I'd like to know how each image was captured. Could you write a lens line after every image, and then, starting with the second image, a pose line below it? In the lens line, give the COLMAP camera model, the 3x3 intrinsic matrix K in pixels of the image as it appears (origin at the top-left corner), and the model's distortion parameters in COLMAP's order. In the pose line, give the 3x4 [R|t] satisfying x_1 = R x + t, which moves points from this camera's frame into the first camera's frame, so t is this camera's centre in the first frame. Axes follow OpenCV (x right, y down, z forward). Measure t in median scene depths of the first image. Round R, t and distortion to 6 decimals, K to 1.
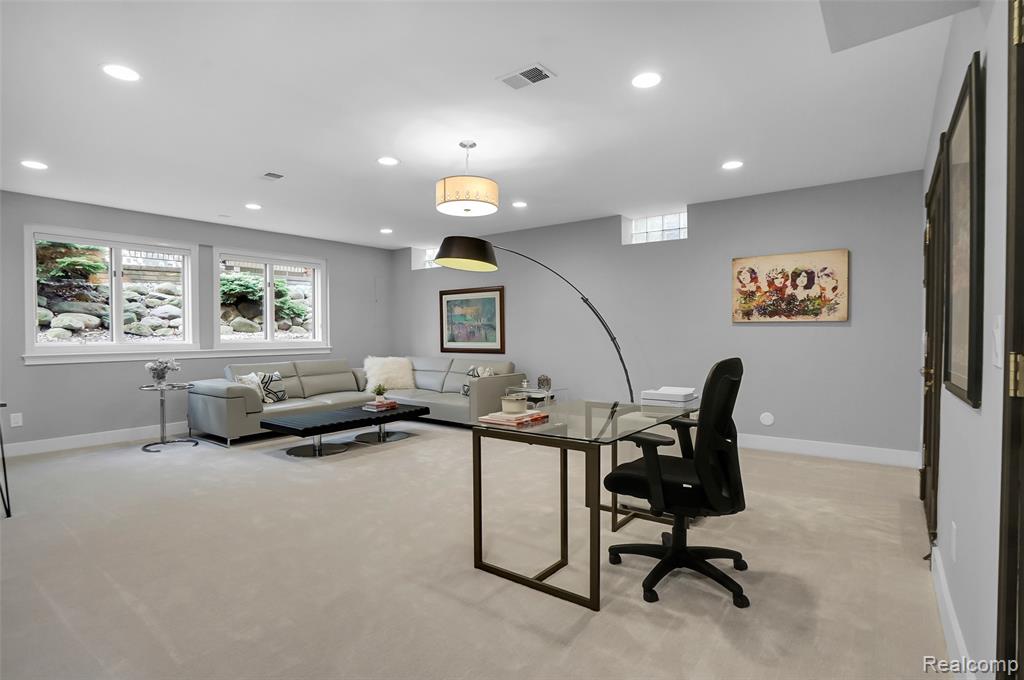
lens RADIAL K [[521.9, 0, 512.0], [0, 521.9, 340.0], [0, 0, 1]] dist [-0.004046, -0.000429]
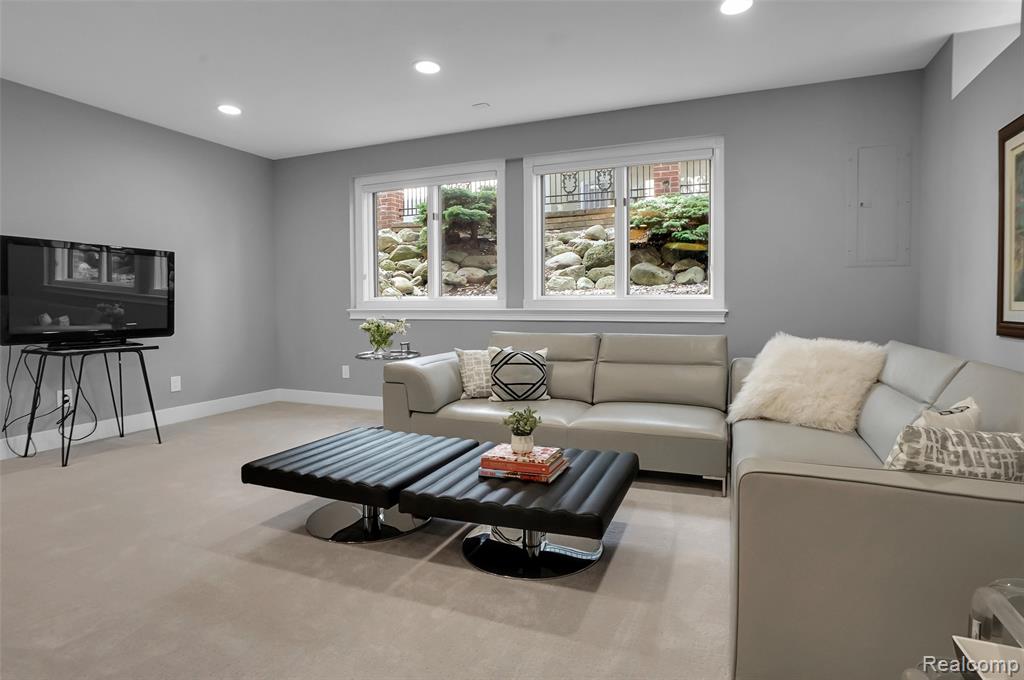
lens RADIAL K [[529.8, 0, 526.9], [0, 529.8, 311.9], [0, 0, 1]] dist [-0.000835, 0.000760]
pose [[0.267867, 0.021511, -0.963216, 0.098859], [-0.010229, 0.999758, 0.019483, 0.008214], [0.963402, 0.004634, 0.268022, 0.781006]]
